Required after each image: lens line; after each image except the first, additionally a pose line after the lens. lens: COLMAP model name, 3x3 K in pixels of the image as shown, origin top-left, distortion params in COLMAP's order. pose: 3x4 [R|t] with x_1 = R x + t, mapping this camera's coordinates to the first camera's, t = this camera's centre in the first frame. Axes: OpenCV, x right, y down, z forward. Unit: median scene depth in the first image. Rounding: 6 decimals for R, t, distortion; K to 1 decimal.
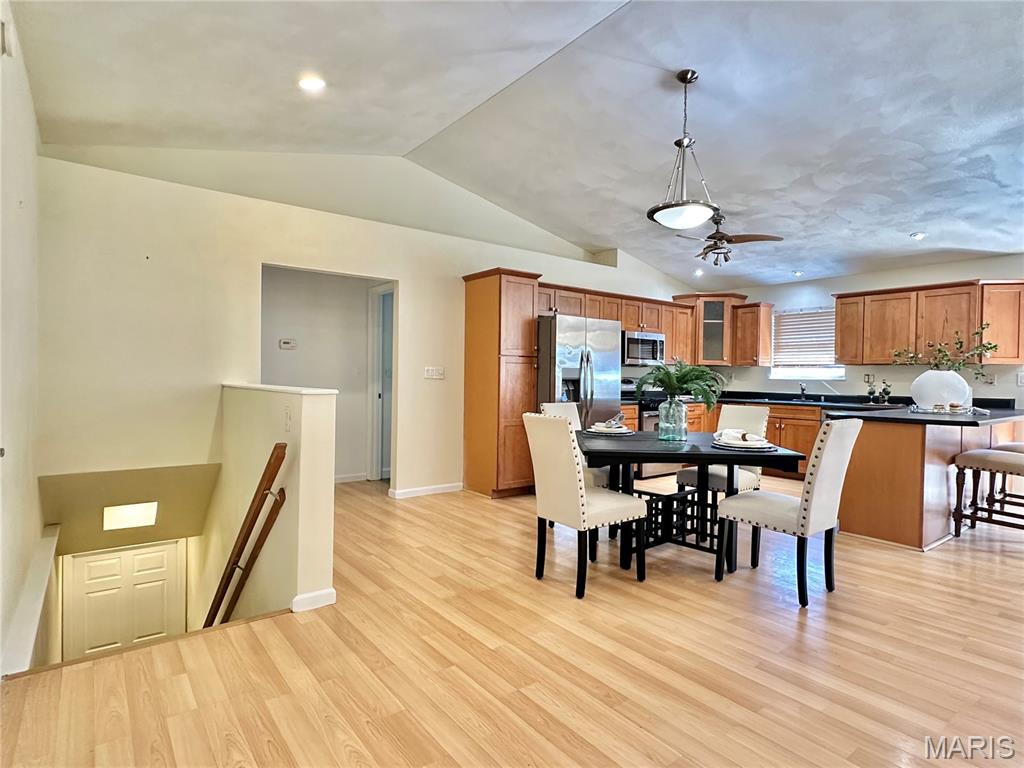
lens RADIAL K [[551.4, 0, 515.4], [0, 551.4, 387.8], [0, 0, 1]] dist [0.006569, -0.000006]
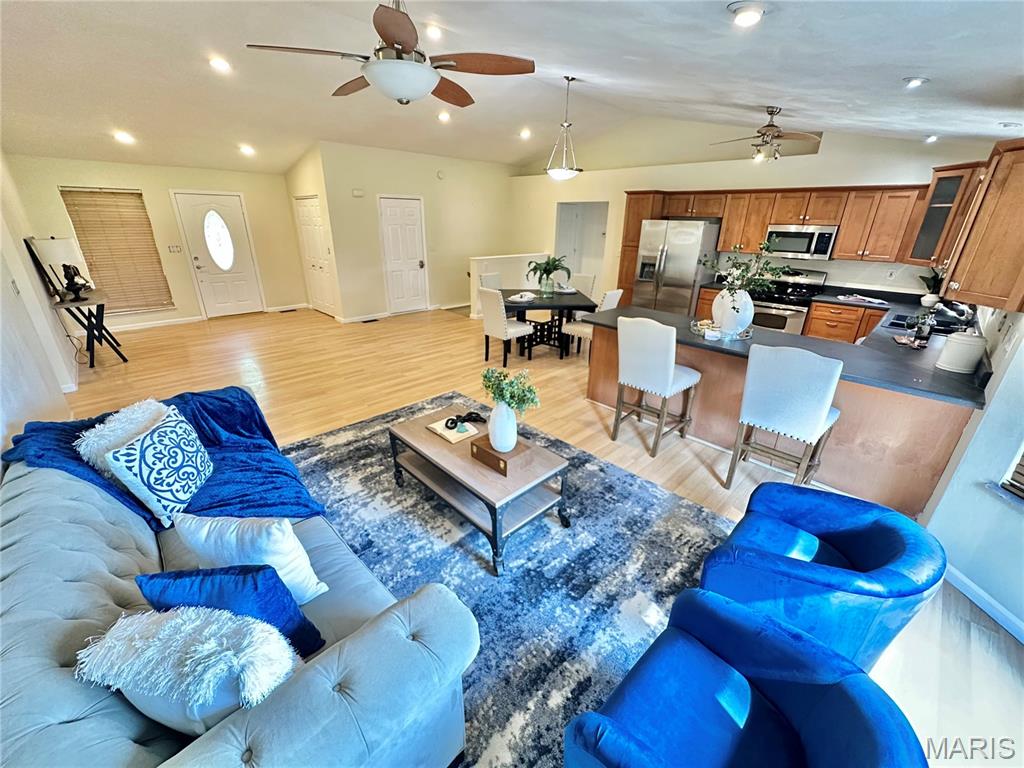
lens RADIAL K [[407.0, 0, 512.8], [0, 407.0, 383.4], [0, 0, 1]] dist [-0.003096, 0.001082]
pose [[0.119764, 0.362980, -0.924068, 1.239104], [-0.034520, 0.931727, 0.361514, -0.103301], [0.992202, -0.011398, 0.124118, 0.475488]]
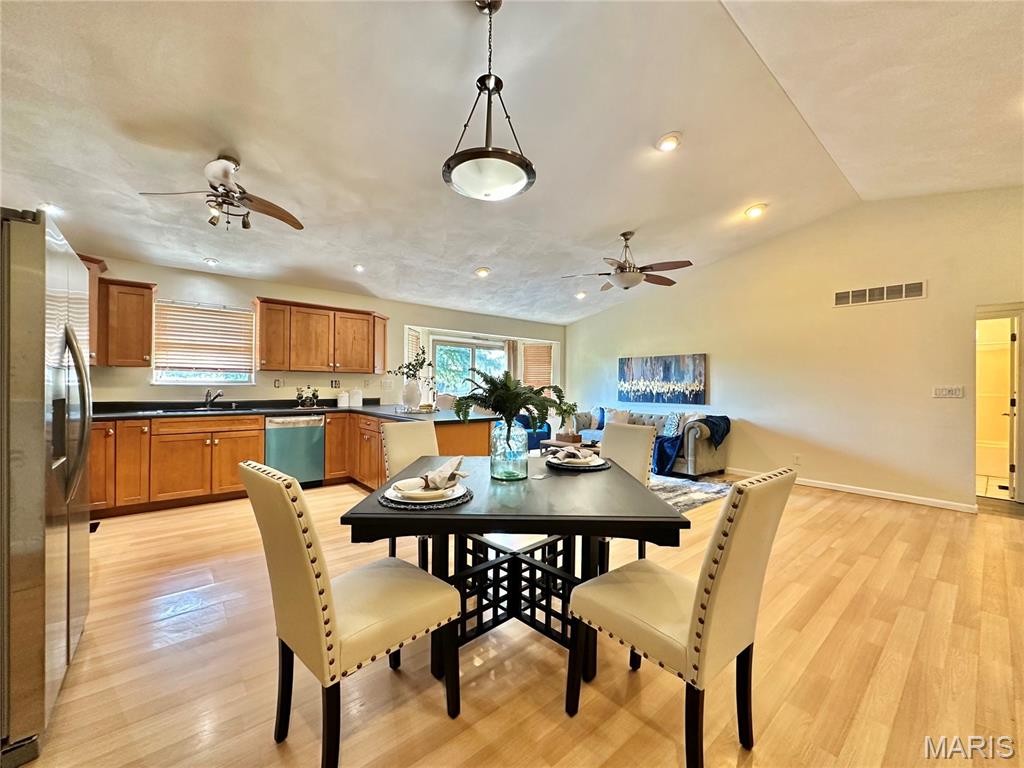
lens RADIAL K [[407.0, 0, 511.4], [0, 407.0, 383.8], [0, 0, 1]] dist [-0.003096, 0.001082]
pose [[-0.041524, -0.010802, 0.999079, -0.185020], [0.007539, 0.999910, 0.011124, -0.026508], [-0.999109, 0.007994, -0.041439, 0.707100]]
